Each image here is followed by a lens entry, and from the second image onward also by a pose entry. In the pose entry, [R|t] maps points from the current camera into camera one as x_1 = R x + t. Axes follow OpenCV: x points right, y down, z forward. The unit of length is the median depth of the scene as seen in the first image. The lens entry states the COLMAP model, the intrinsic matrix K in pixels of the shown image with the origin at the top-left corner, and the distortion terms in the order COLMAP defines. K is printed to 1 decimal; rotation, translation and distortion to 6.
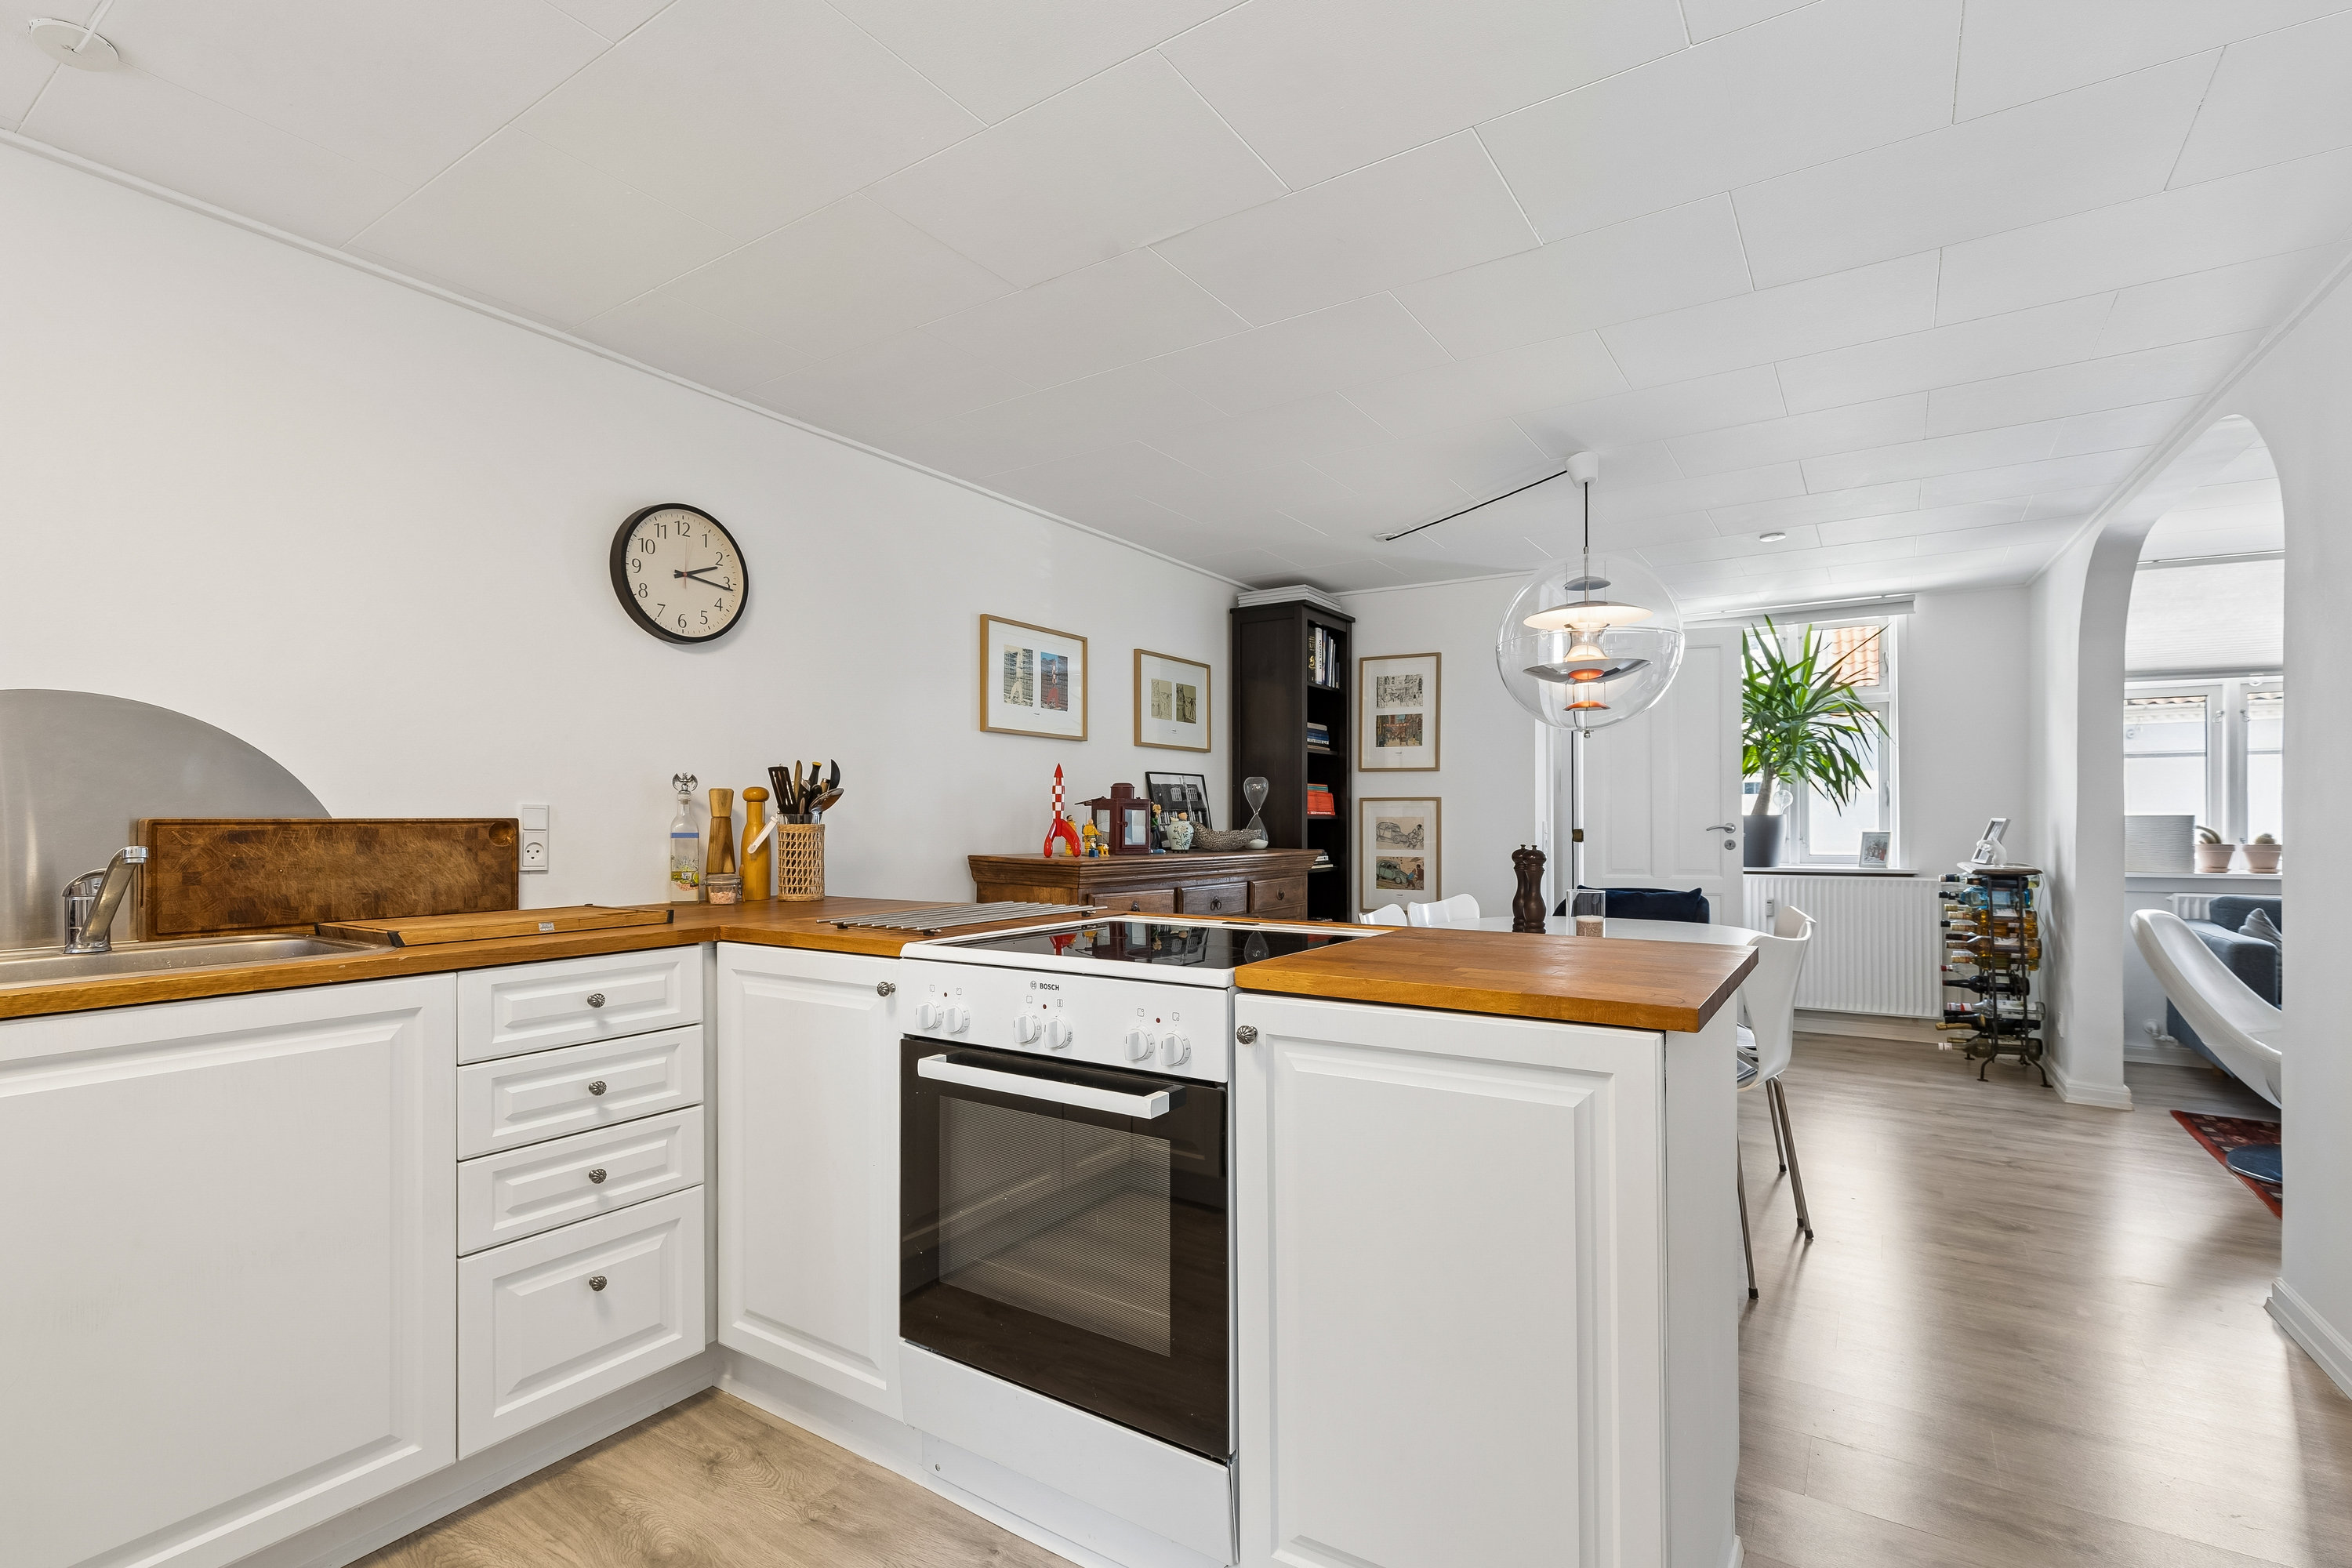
lens RADIAL K [[1058.9, 0, 1180.8], [0, 1058.9, 817.3], [0, 0, 1]] dist [0.007204, -0.001876]
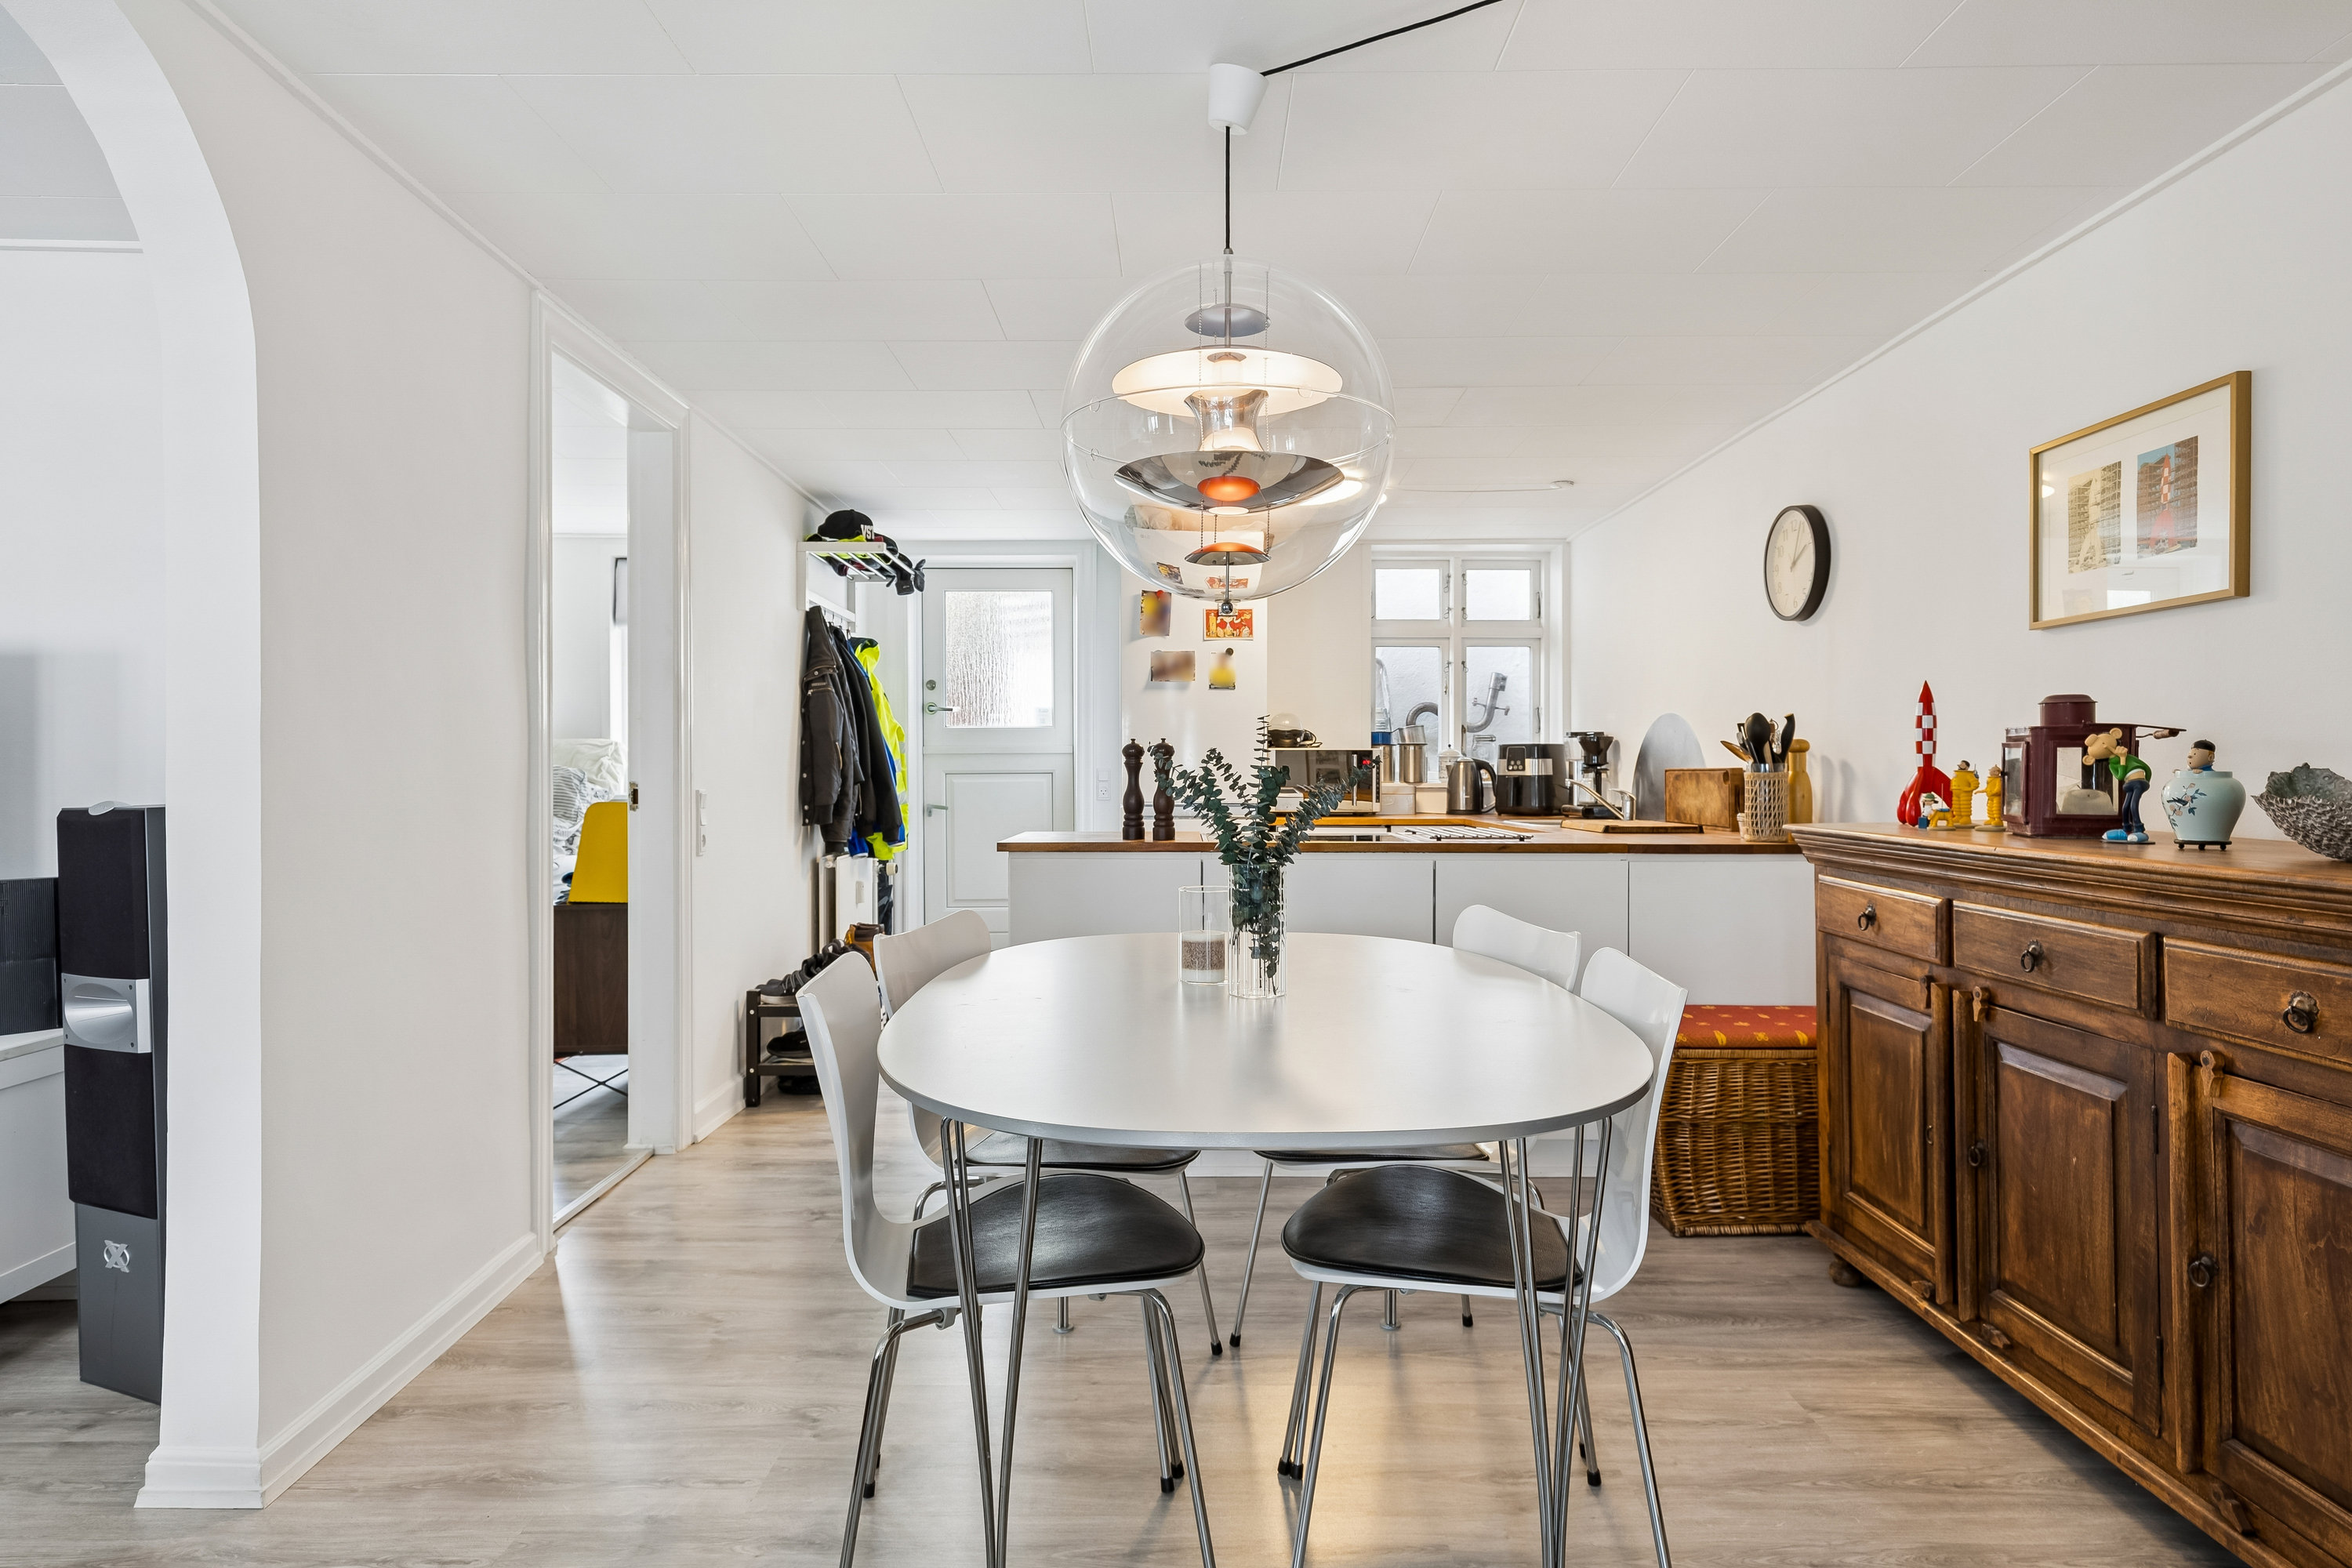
lens RADIAL K [[1304.6, 0, 1180.0], [0, 1304.6, 770.8], [0, 0, 1]] dist [-0.000670, 0.000049]
pose [[-0.837032, 0.002597, -0.547148, 0.649351], [0.004102, 0.999990, -0.001529, 0.003129], [0.547139, -0.003524, -0.837034, 1.307769]]
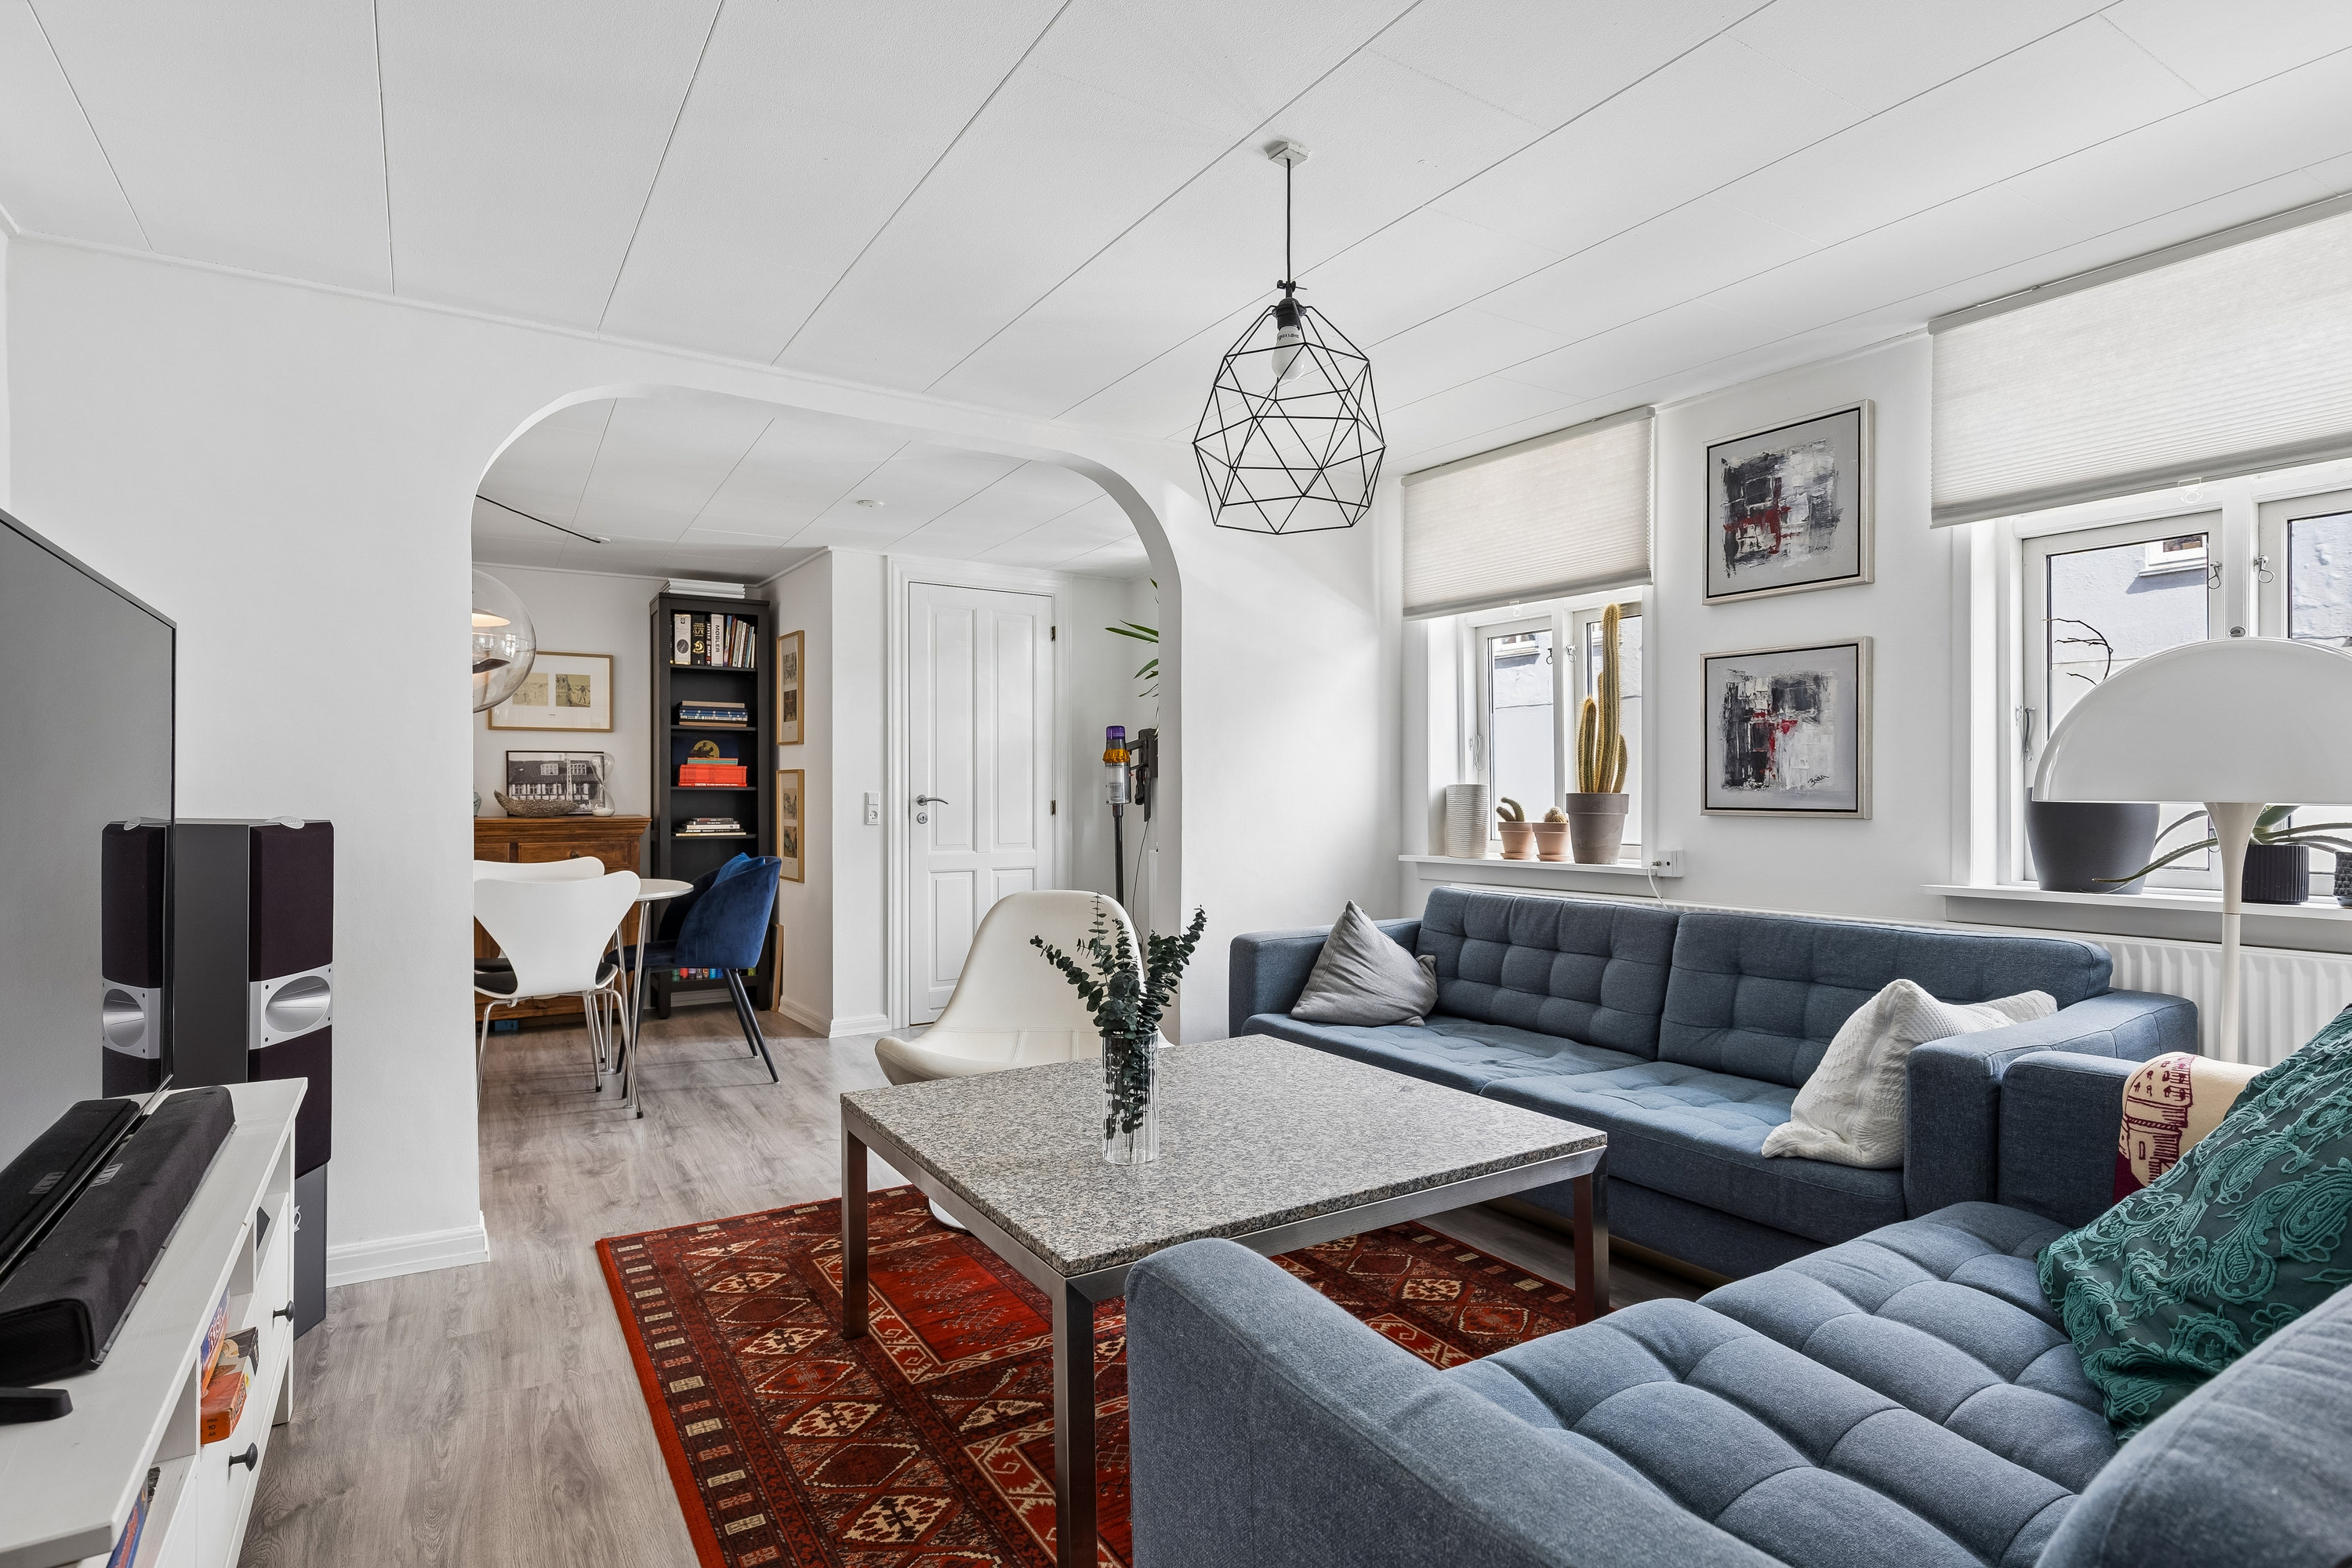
lens RADIAL K [[1193.8, 0, 1180.0], [0, 1193.8, 786.6], [0, 0, 1]] dist [-0.000588, -0.000220]
pose [[0.900084, -0.002089, -0.435711, 1.435954], [0.000780, 0.999995, -0.003184, 0.002536], [0.435715, 0.002526, 0.900081, 0.141149]]
